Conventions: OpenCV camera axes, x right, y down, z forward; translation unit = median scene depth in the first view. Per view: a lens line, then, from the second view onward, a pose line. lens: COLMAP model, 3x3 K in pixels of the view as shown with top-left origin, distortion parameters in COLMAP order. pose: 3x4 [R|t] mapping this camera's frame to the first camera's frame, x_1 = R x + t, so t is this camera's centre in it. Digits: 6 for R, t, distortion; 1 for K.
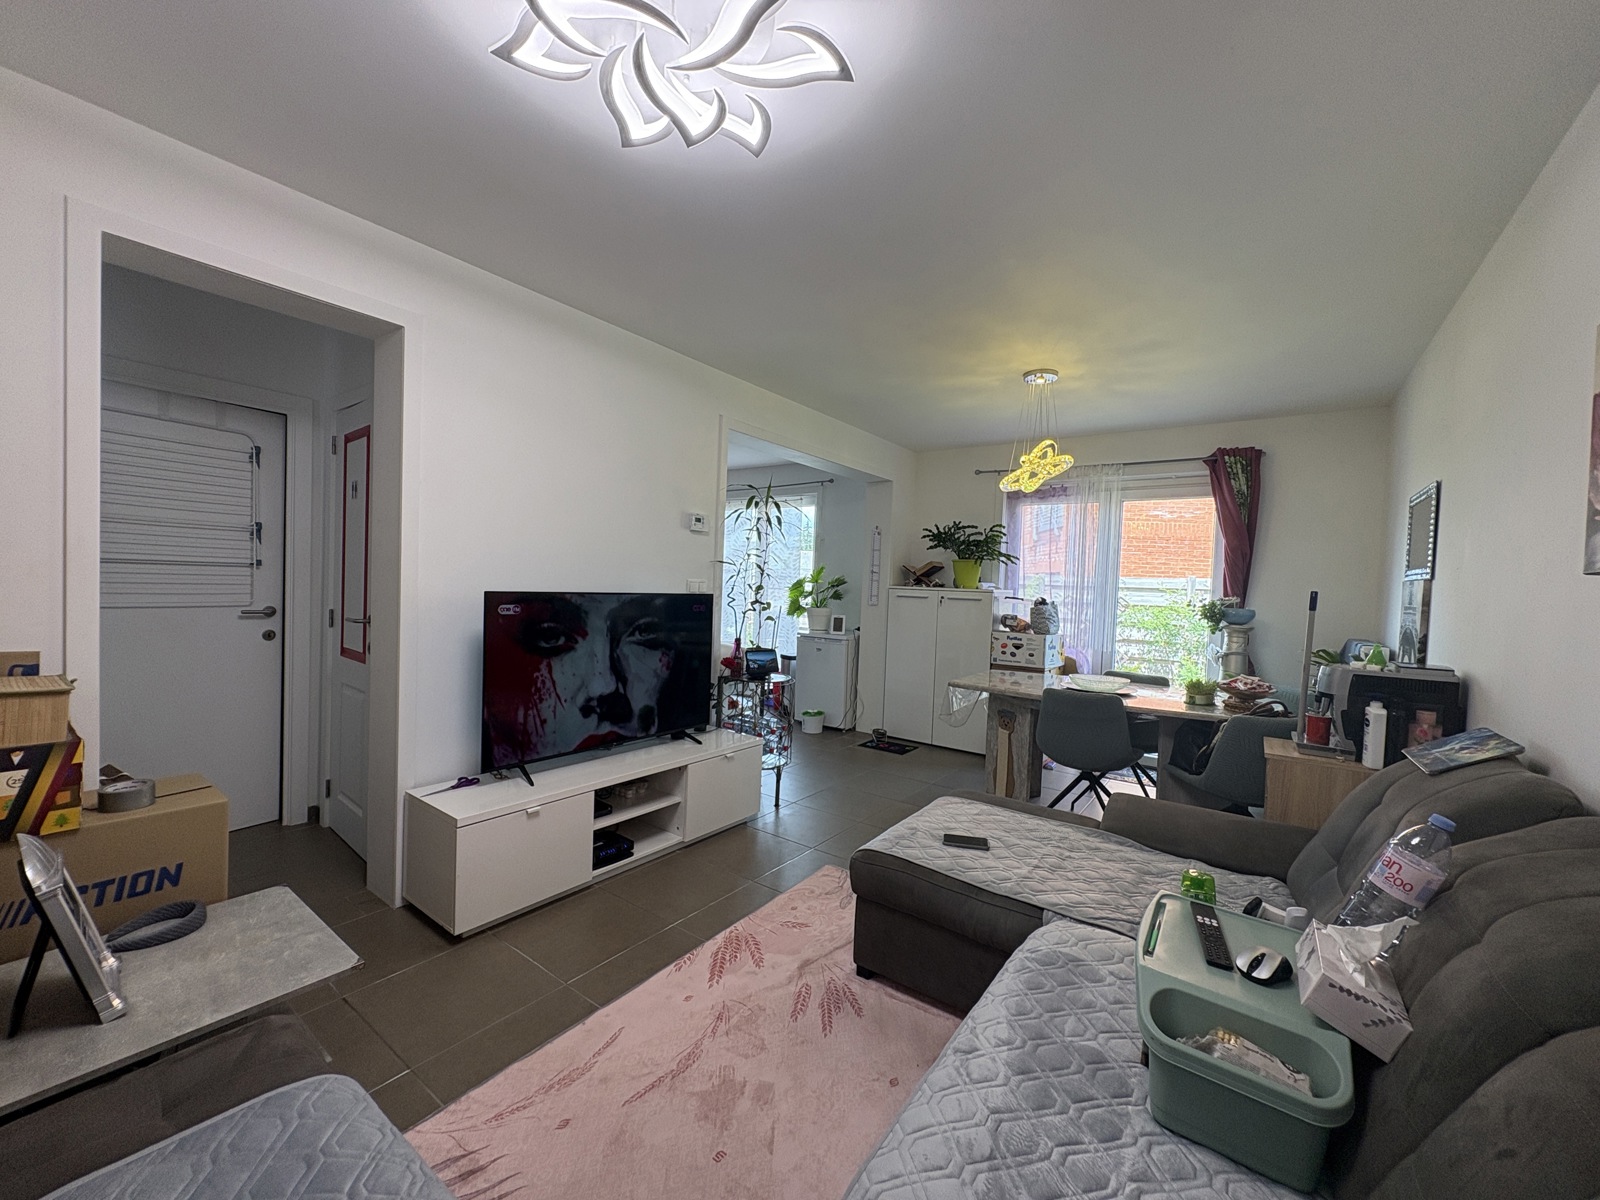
lens RADIAL K [[635.1, 0, 800.0], [0, 635.1, 600.0], [0, 0, 1]] dist [0.002855, 0.000227]
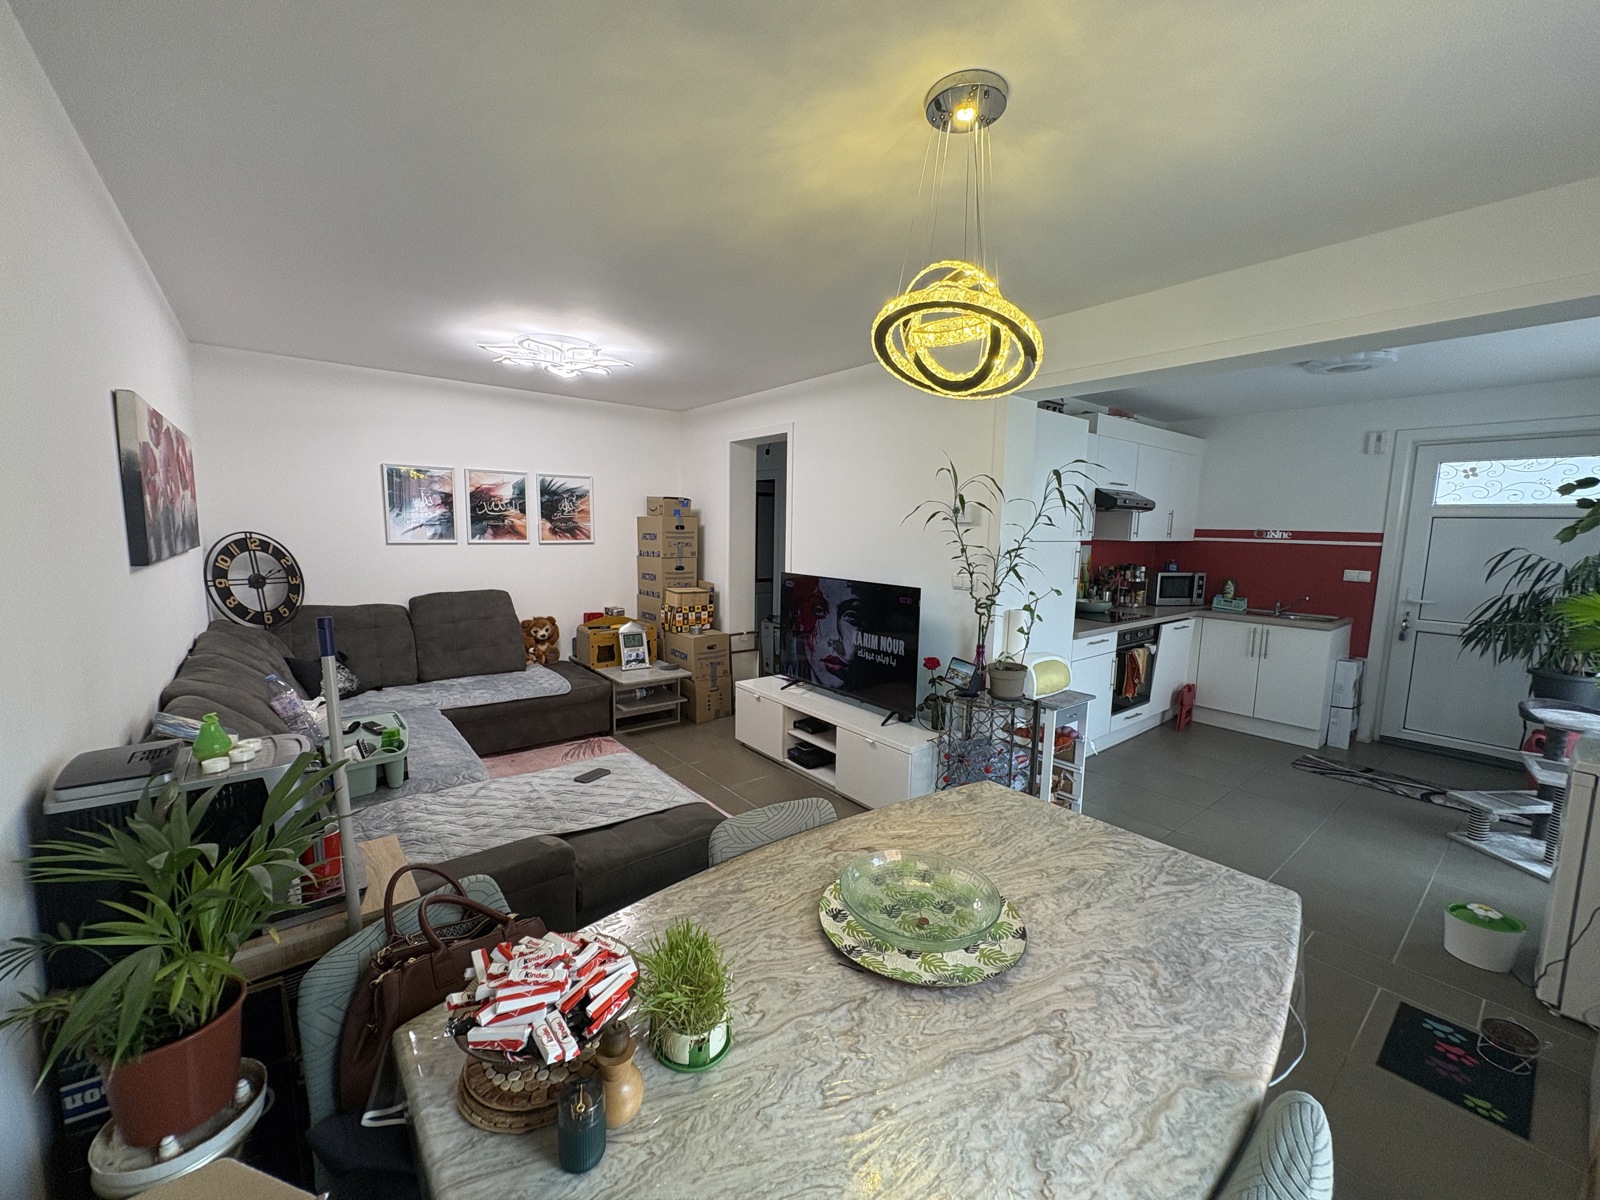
lens RADIAL K [[635.1, 0, 800.0], [0, 635.1, 600.0], [0, 0, 1]] dist [0.002855, 0.000227]
pose [[-0.255462, 0.064716, -0.964651, 1.006511], [-0.057256, 0.994993, 0.081914, -0.071675], [0.965122, 0.076158, -0.250478, 1.250999]]
